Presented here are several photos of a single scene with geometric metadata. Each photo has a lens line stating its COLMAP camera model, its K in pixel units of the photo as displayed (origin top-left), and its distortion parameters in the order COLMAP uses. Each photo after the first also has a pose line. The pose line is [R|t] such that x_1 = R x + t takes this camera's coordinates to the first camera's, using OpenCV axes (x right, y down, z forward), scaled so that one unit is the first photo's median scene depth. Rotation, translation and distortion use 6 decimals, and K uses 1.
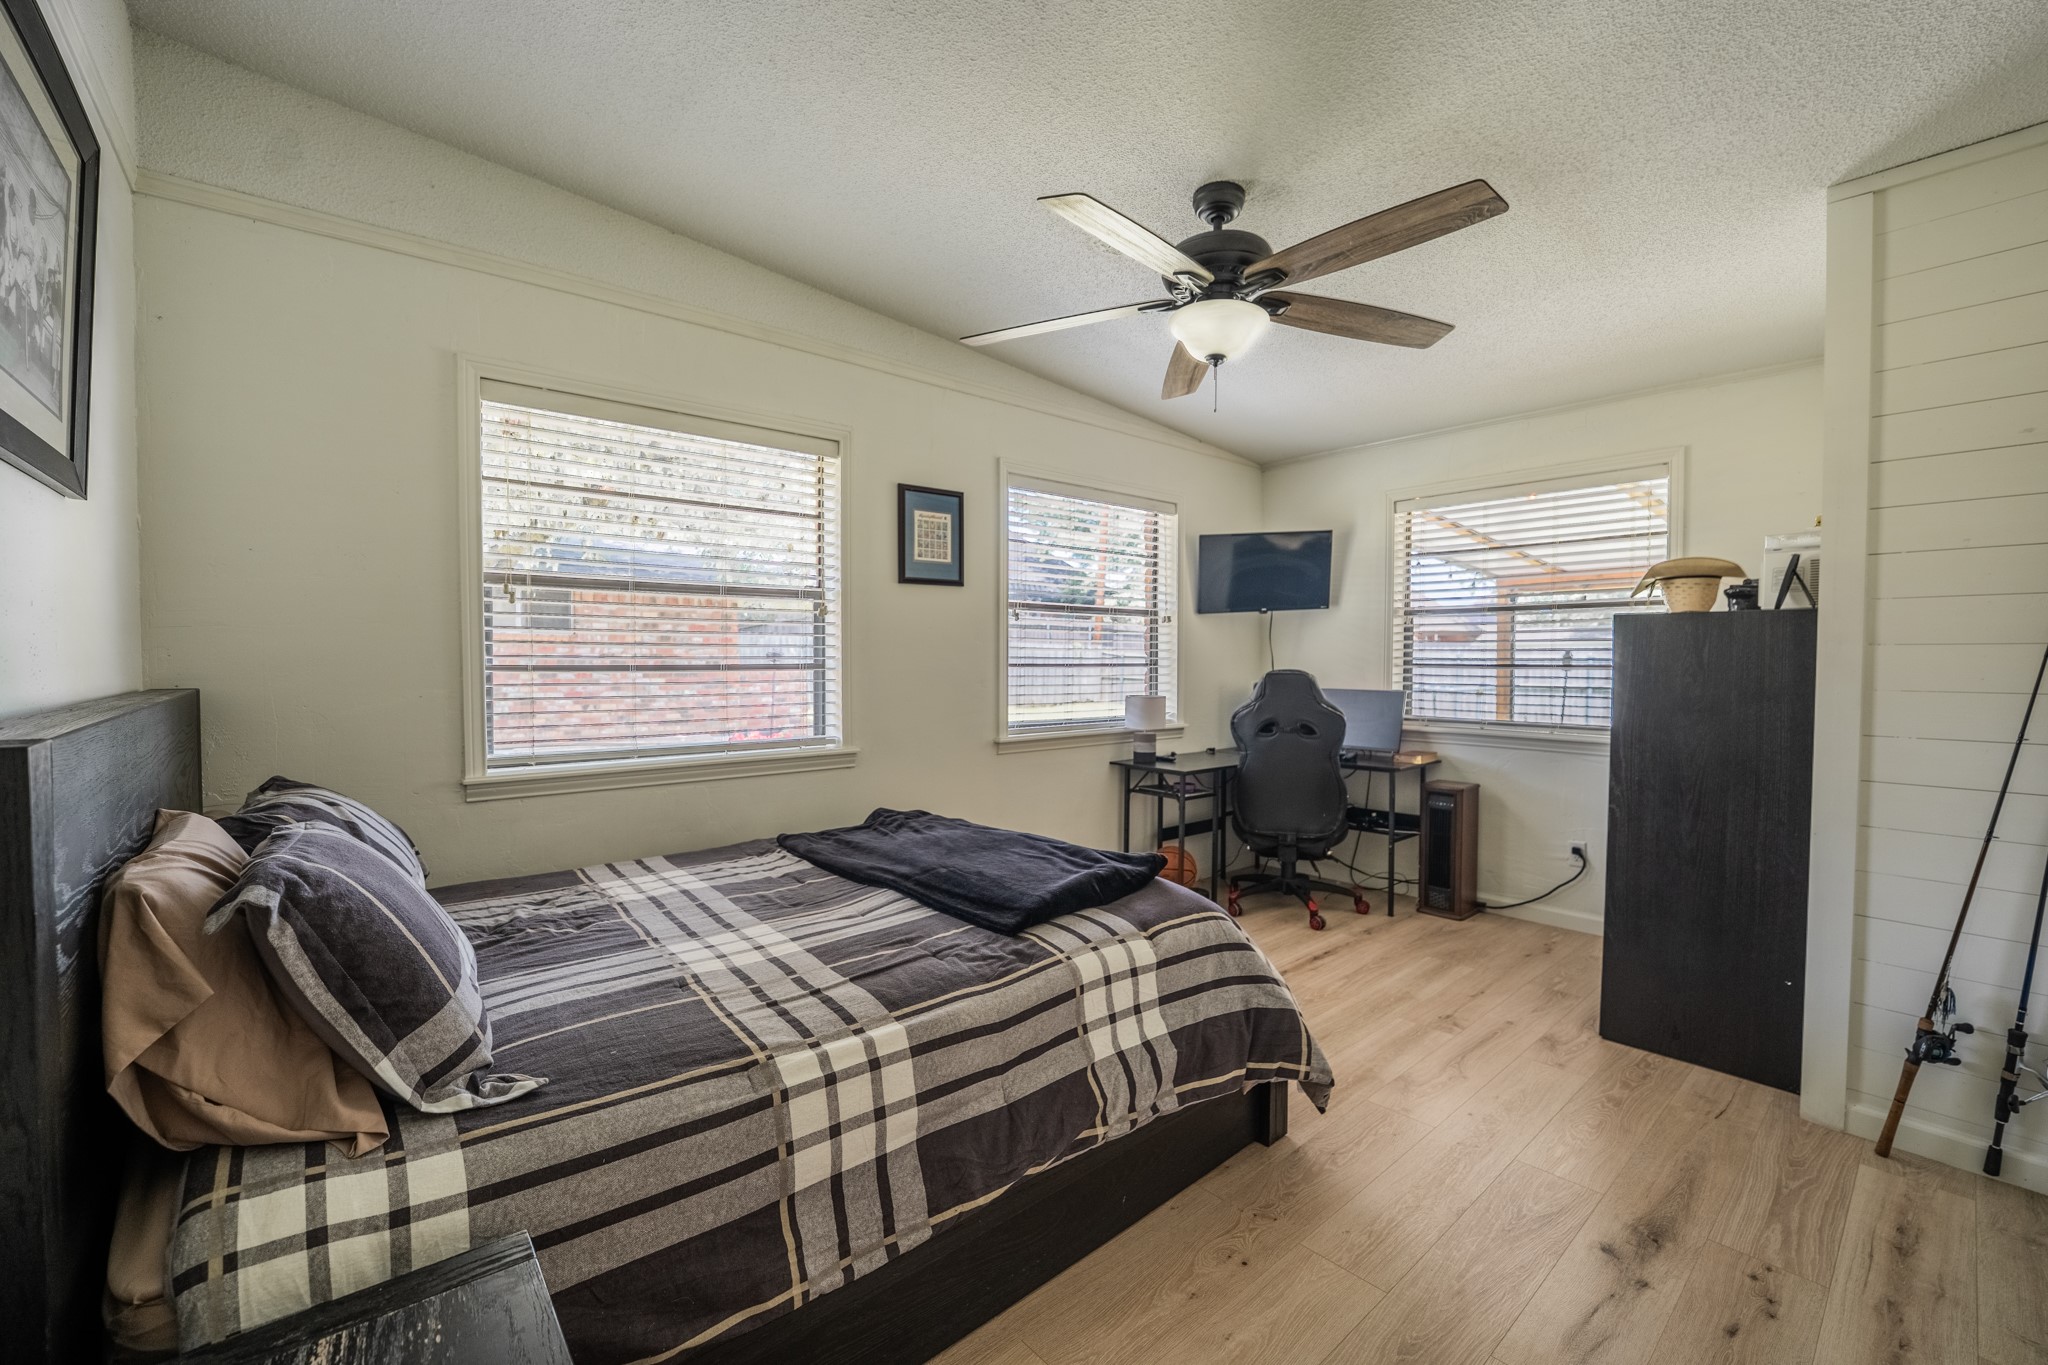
lens RADIAL K [[829.9, 0, 1031.7], [0, 829.9, 677.6], [0, 0, 1]] dist [-0.023997, -0.000623]
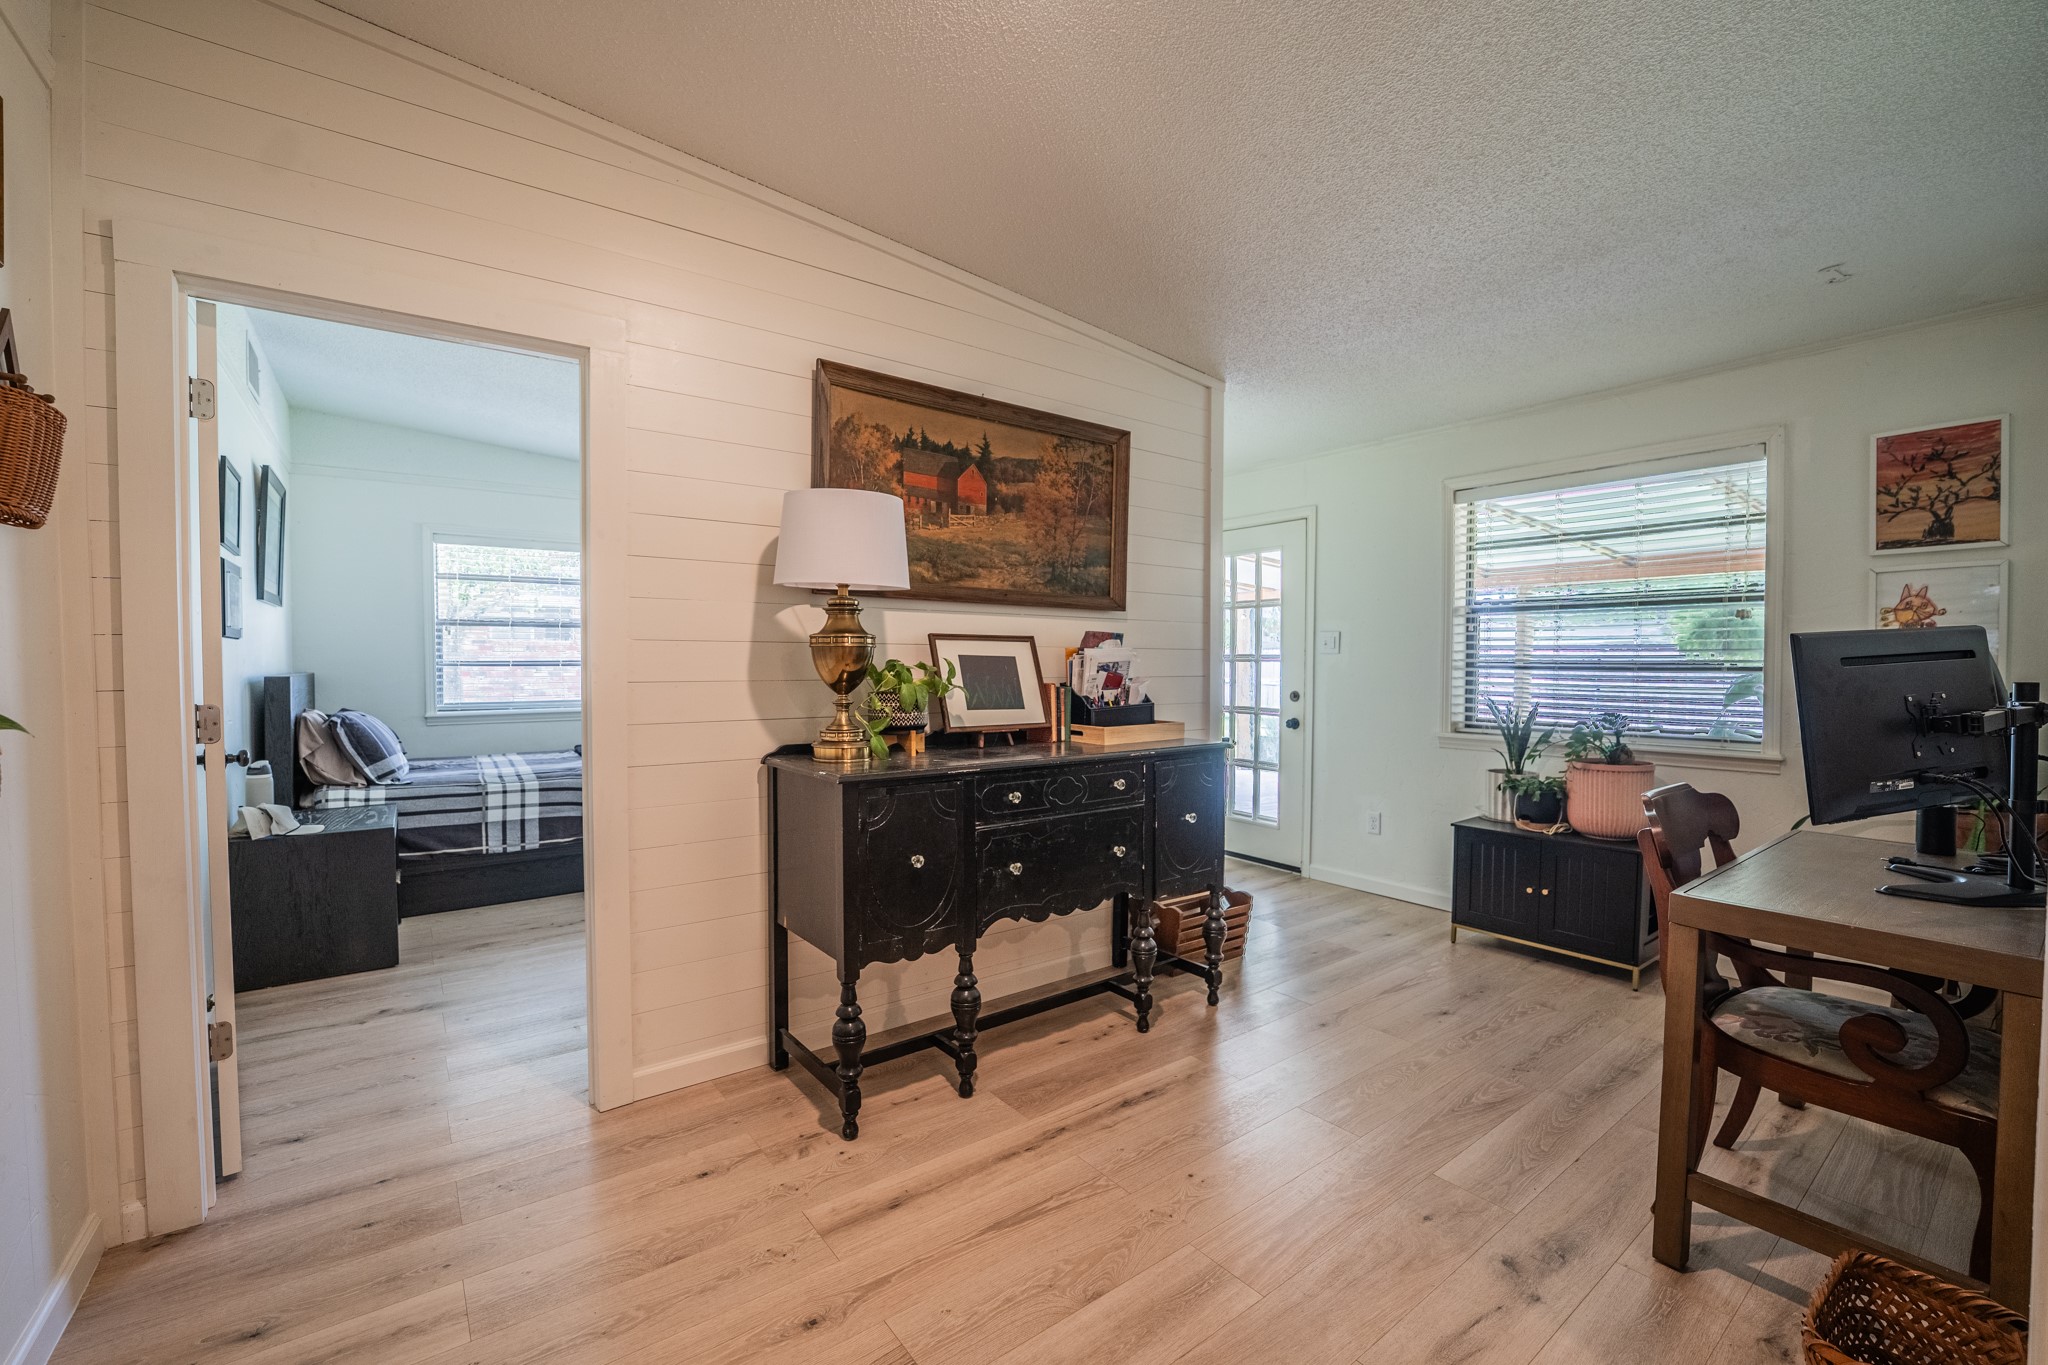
lens RADIAL K [[829.9, 0, 1017.7], [0, 829.9, 678.0], [0, 0, 1]] dist [-0.023997, -0.000623]
pose [[0.997291, -0.003199, -0.073494, 2.279702], [0.002877, 0.999986, -0.004482, 0.084087], [0.073507, 0.004259, 0.997286, -2.334495]]
